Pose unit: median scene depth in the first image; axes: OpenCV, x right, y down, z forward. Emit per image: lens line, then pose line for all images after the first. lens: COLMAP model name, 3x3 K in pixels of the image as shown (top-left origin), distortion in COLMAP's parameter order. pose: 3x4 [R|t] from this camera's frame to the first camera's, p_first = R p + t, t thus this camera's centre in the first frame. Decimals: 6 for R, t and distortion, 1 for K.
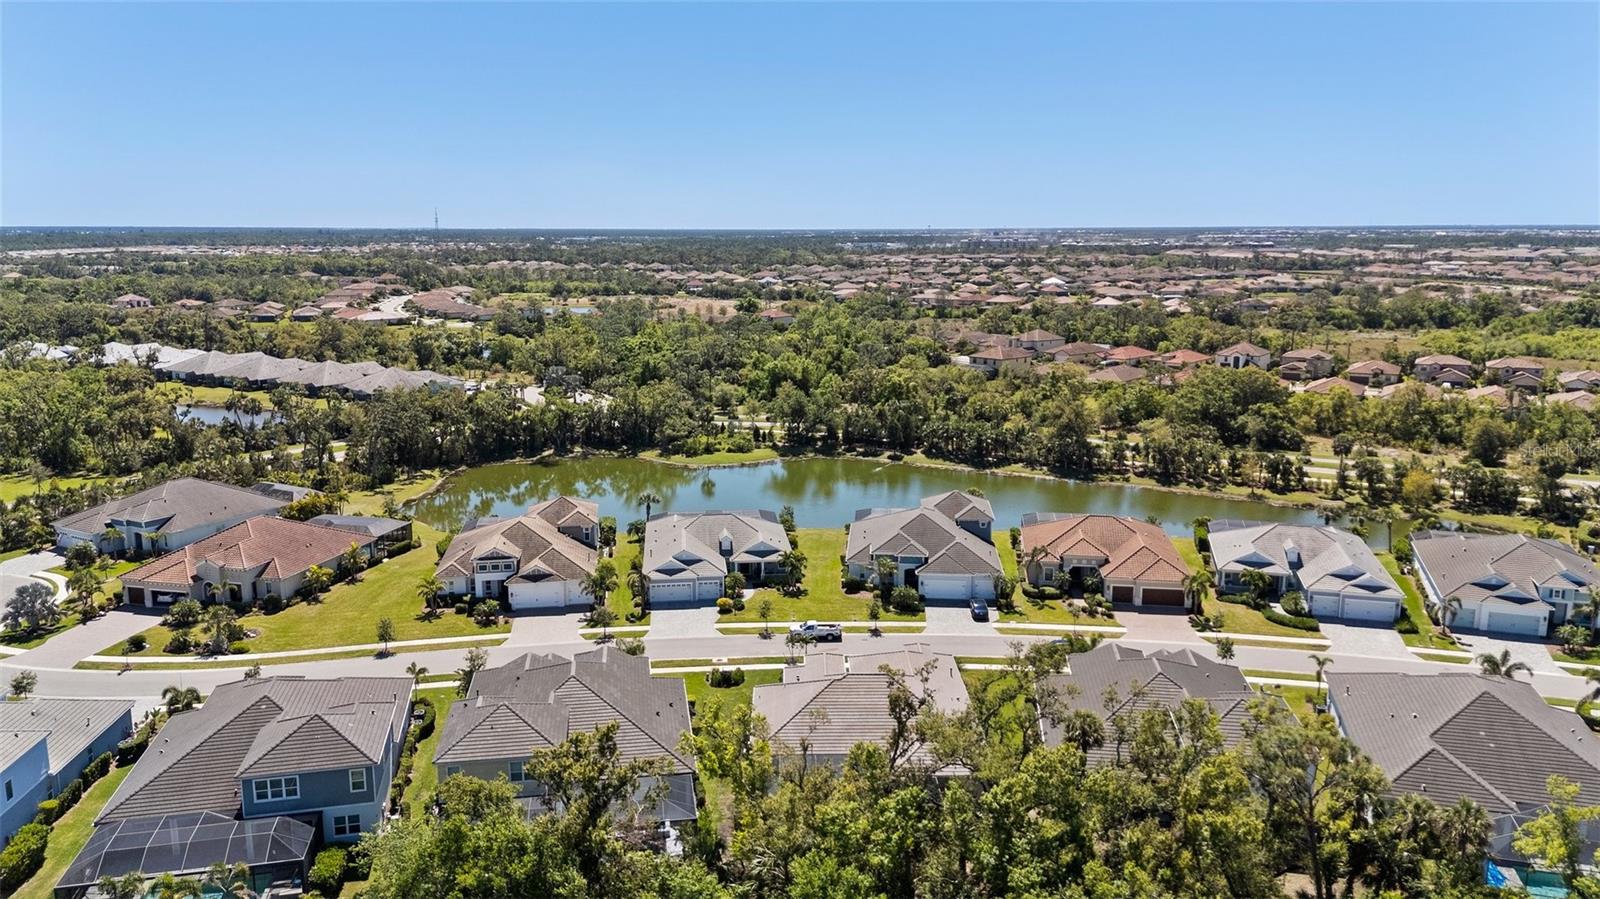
lens RADIAL K [[1160.4, 0, 800.0], [0, 1160.4, 449.5], [0, 0, 1]] dist [0.060630, 0.000473]
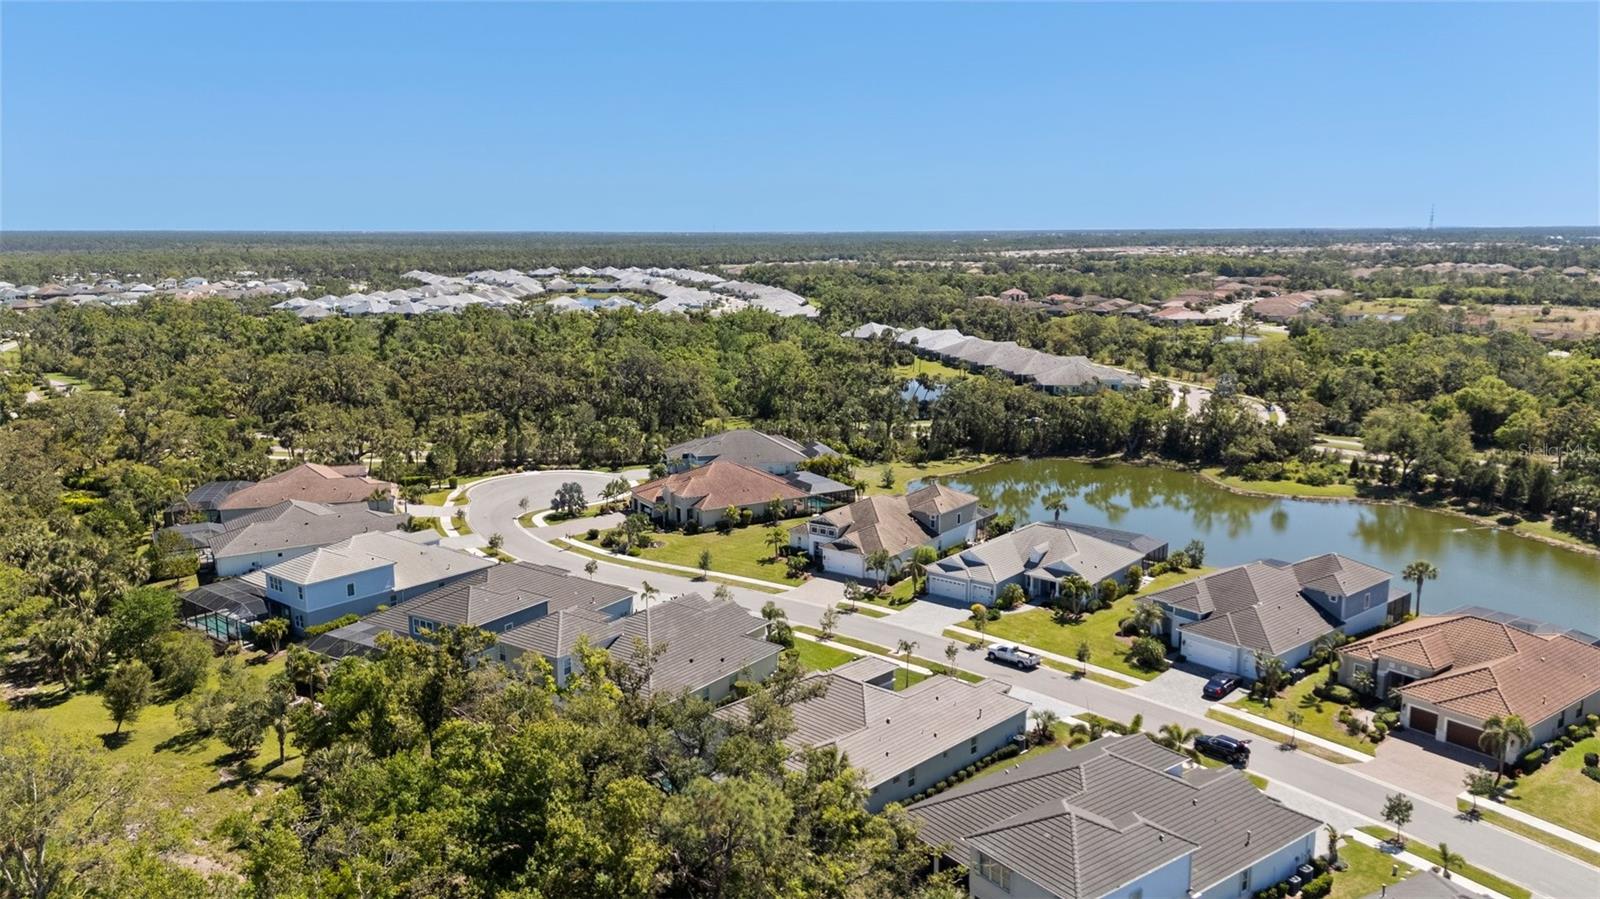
lens RADIAL K [[1189.4, 0, 800.0], [0, 1189.4, 449.5], [0, 0, 1]] dist [0.000221, 0.000413]
pose [[0.679800, 0.128552, -0.722043, 0.325853], [-0.130506, 0.990009, 0.053390, -0.021234], [0.721693, 0.057937, 0.689785, 0.116155]]
